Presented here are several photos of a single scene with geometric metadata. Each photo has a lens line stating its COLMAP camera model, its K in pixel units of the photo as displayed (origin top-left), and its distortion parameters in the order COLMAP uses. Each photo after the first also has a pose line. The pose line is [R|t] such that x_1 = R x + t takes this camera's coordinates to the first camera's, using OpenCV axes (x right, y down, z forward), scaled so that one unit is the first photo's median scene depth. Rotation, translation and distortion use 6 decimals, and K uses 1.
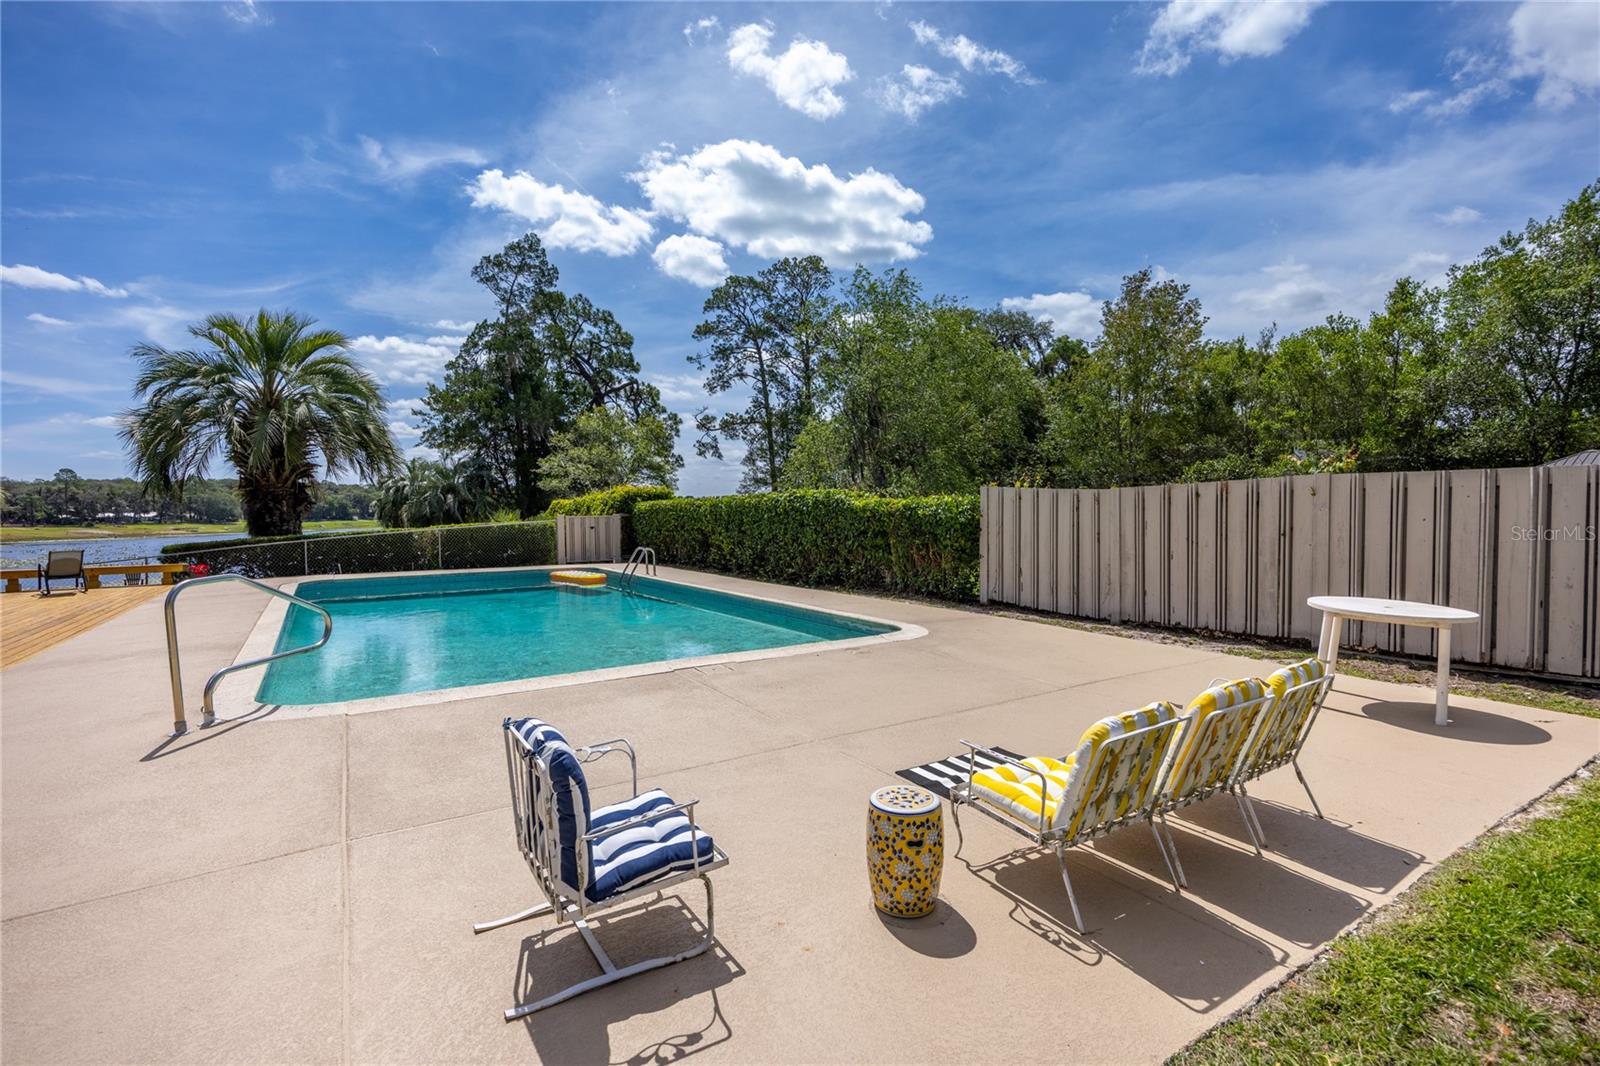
lens RADIAL K [[757.7, 0, 812.3], [0, 757.7, 531.6], [0, 0, 1]] dist [-0.010191, 0.000357]
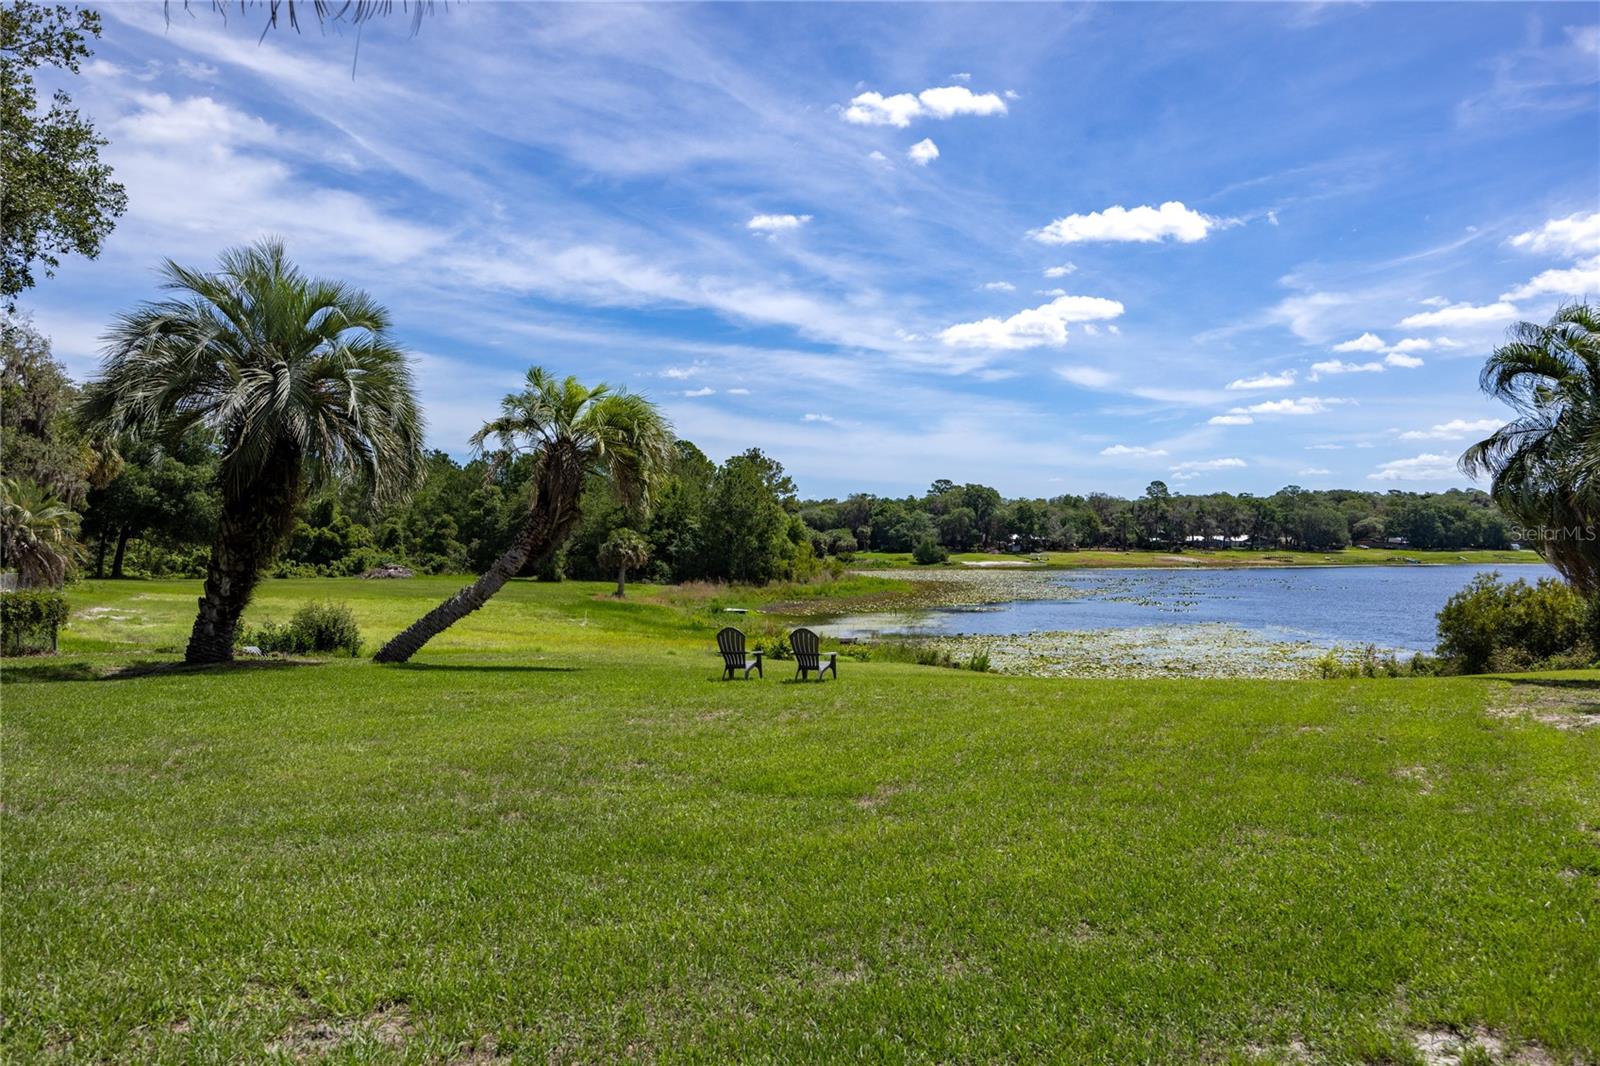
lens RADIAL K [[1177.2, 0, 817.6], [0, 1177.2, 527.5], [0, 0, 1]] dist [-0.009980, 0.001416]
pose [[0.468104, -0.003488, -0.883666, -0.164738], [-0.028461, 0.999414, -0.019022, 0.004269], [0.883215, 0.034055, 0.467731, 0.315161]]
